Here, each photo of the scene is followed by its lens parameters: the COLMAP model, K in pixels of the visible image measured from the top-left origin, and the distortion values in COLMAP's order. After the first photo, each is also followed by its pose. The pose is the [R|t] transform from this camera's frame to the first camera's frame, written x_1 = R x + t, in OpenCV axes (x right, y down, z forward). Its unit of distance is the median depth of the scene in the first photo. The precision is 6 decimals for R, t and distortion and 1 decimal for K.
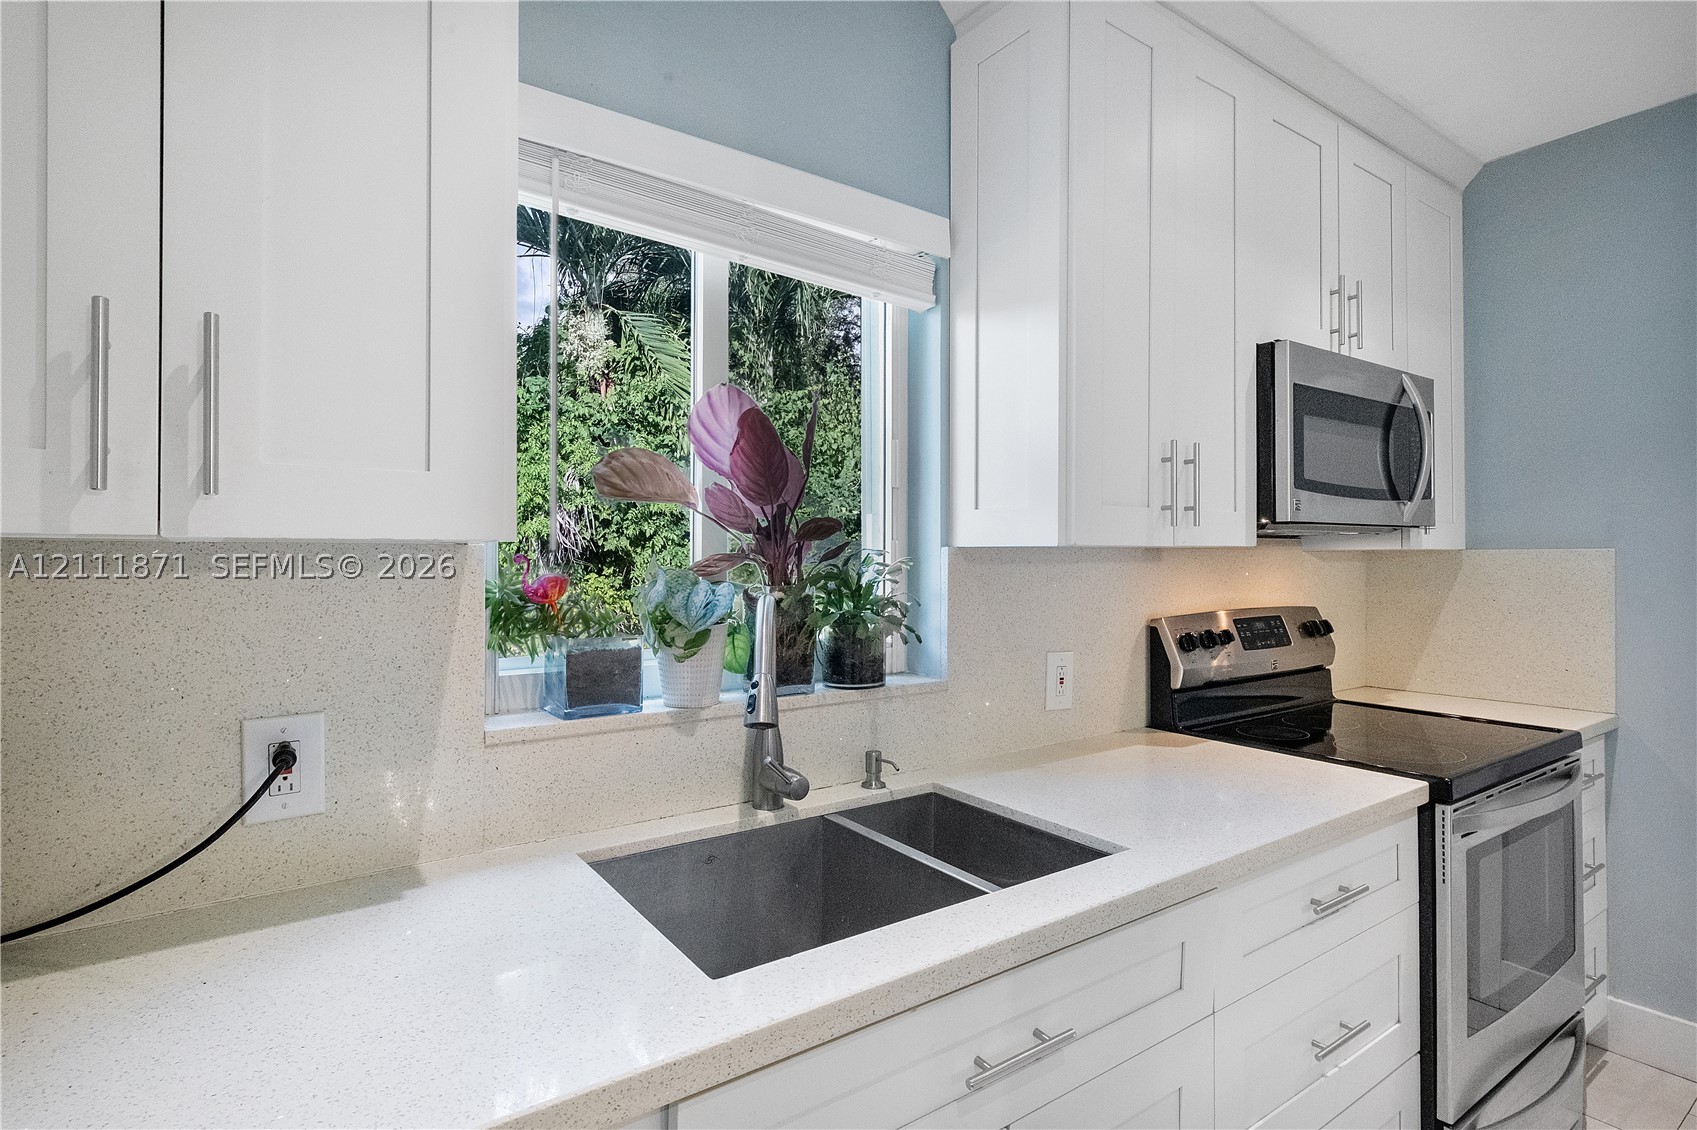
lens RADIAL K [[842.0, 0, 879.8], [0, 842.0, 577.1], [0, 0, 1]] dist [0.003279, 0.000538]
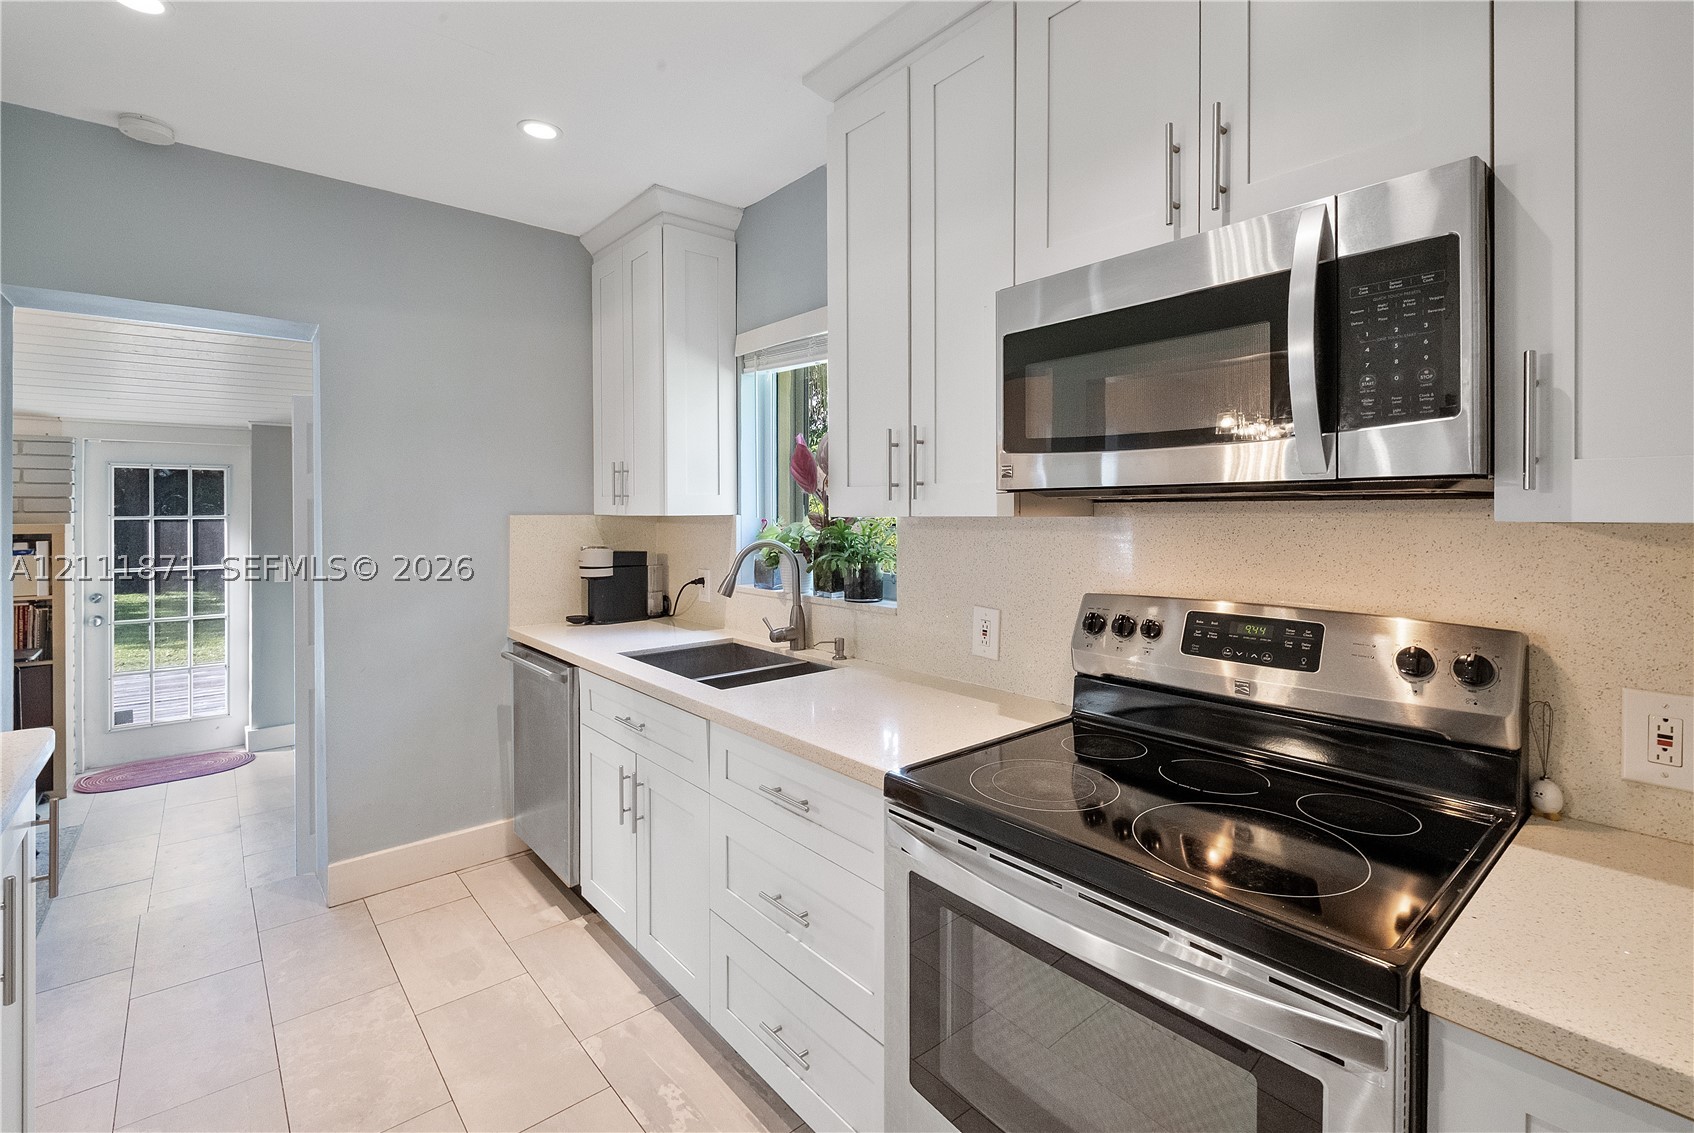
lens RADIAL K [[761.9, 0, 810.2], [0, 761.9, 518.7], [0, 0, 1]] dist [-0.000237, -0.000213]
pose [[0.046052, 0.019118, -0.998756, 1.383305], [-0.007442, 0.999796, 0.018795, -0.054134], [0.998911, 0.006567, 0.046185, 0.807951]]
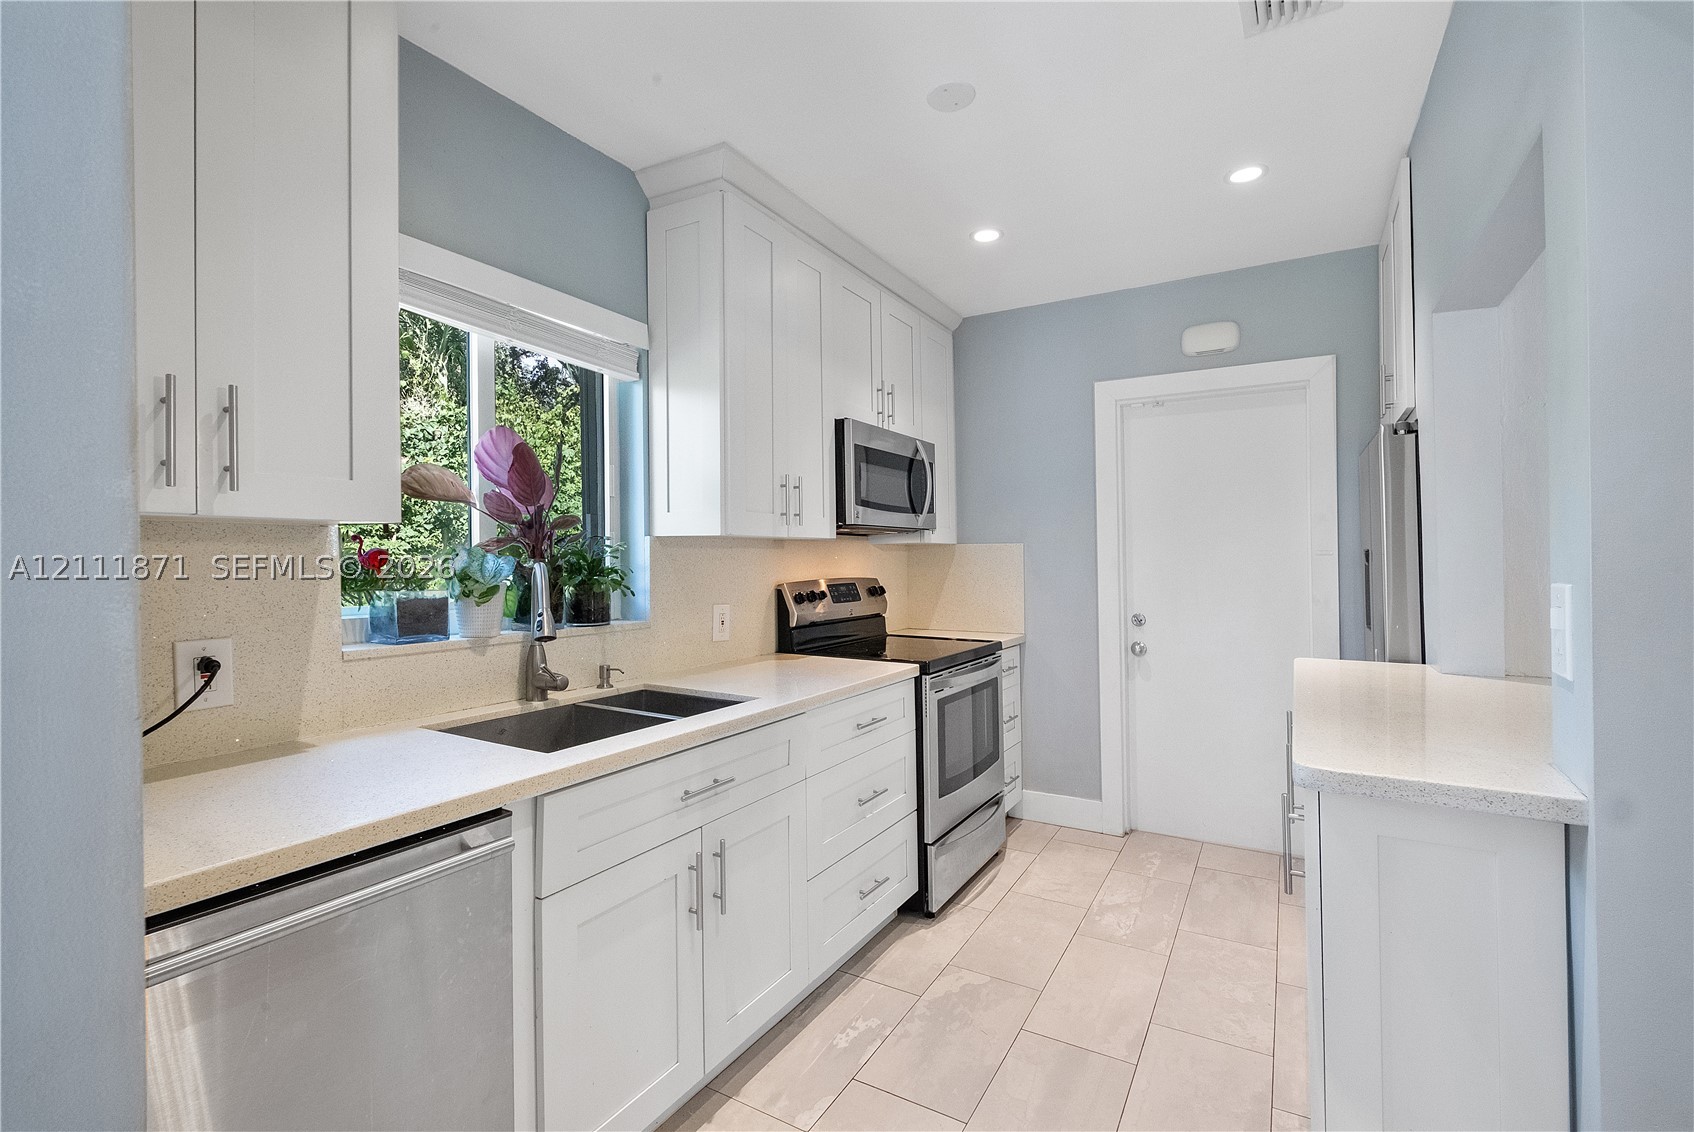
lens RADIAL K [[733.4, 0, 867.8], [0, 733.4, 570.1], [0, 0, 1]] dist [0.001940, 0.000011]
pose [[0.914337, -0.007691, 0.404881, -0.101822], [0.011091, 0.999920, -0.006052, 0.040430], [-0.404802, 0.010024, 0.914349, -0.411255]]
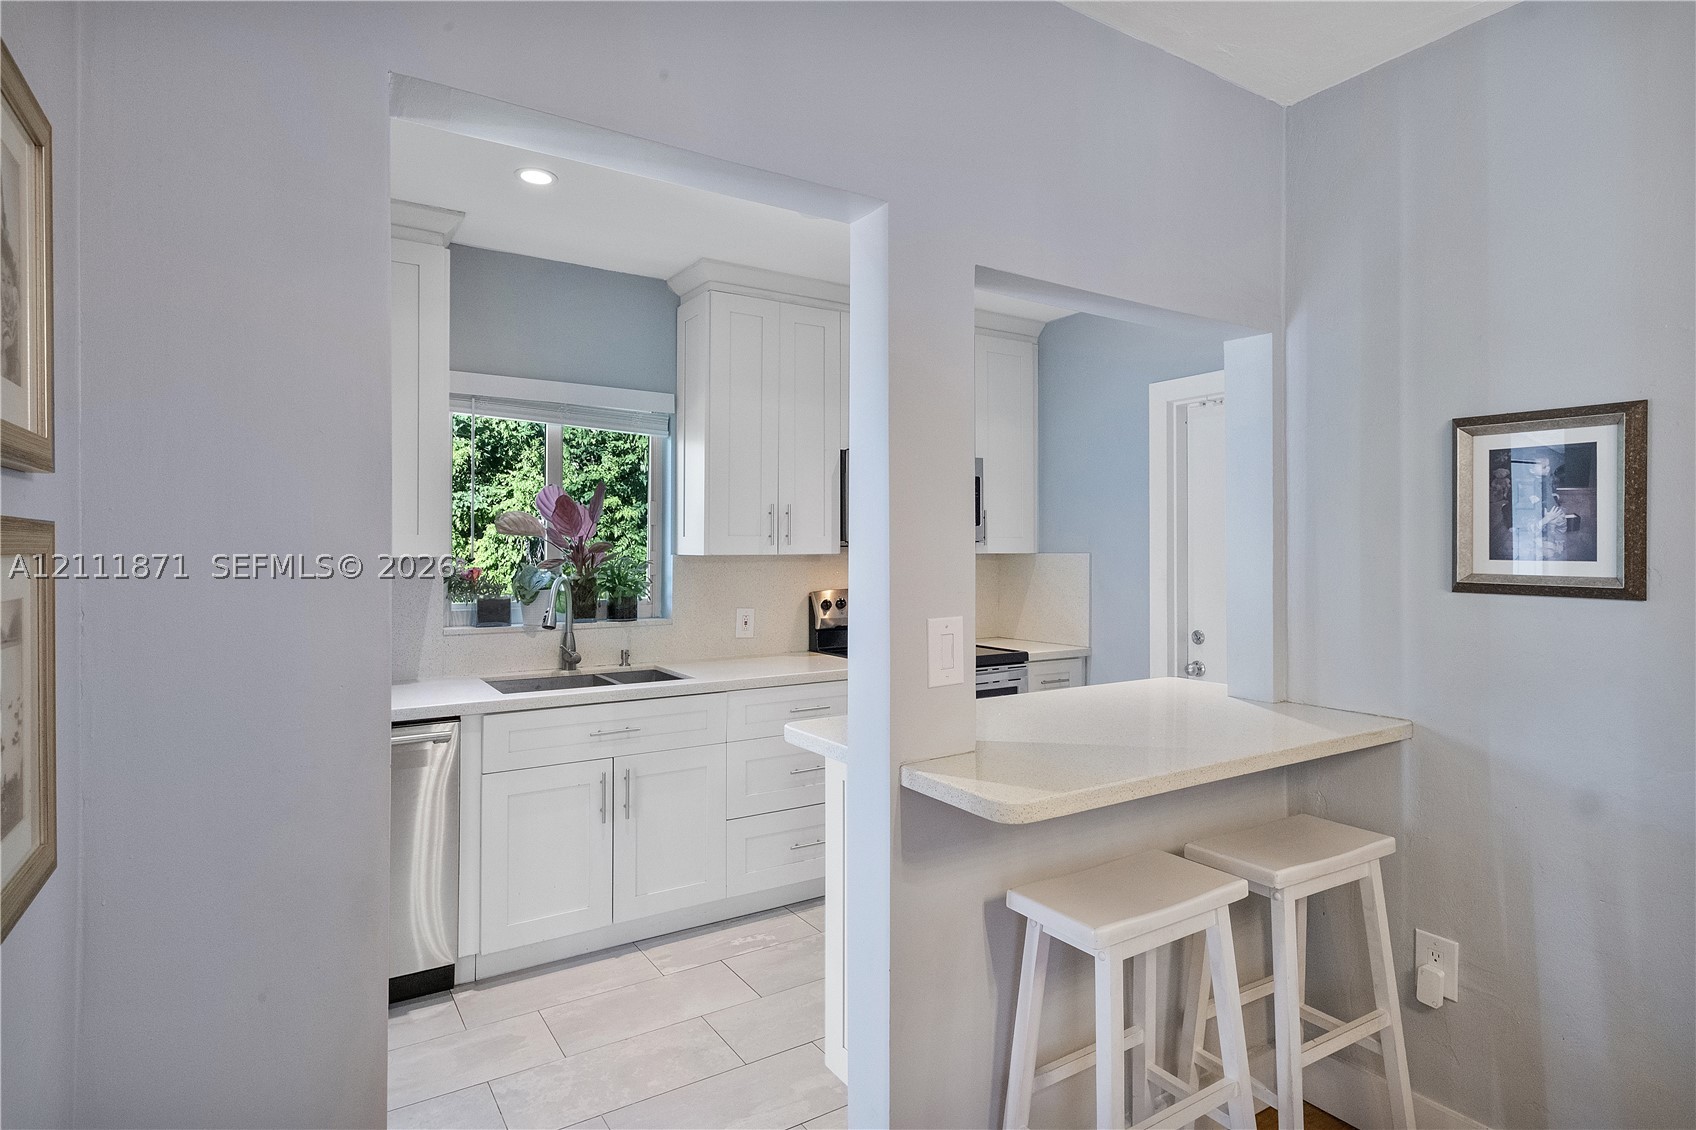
lens RADIAL K [[895.4, 0, 873.6], [0, 895.4, 566.0], [0, 0, 1]] dist [0.014852, 0.000380]
pose [[0.998445, 0.000505, -0.055744, 0.705285], [-0.000817, 0.999984, -0.005581, 0.003160], [0.055740, 0.005618, 0.998430, -1.180413]]
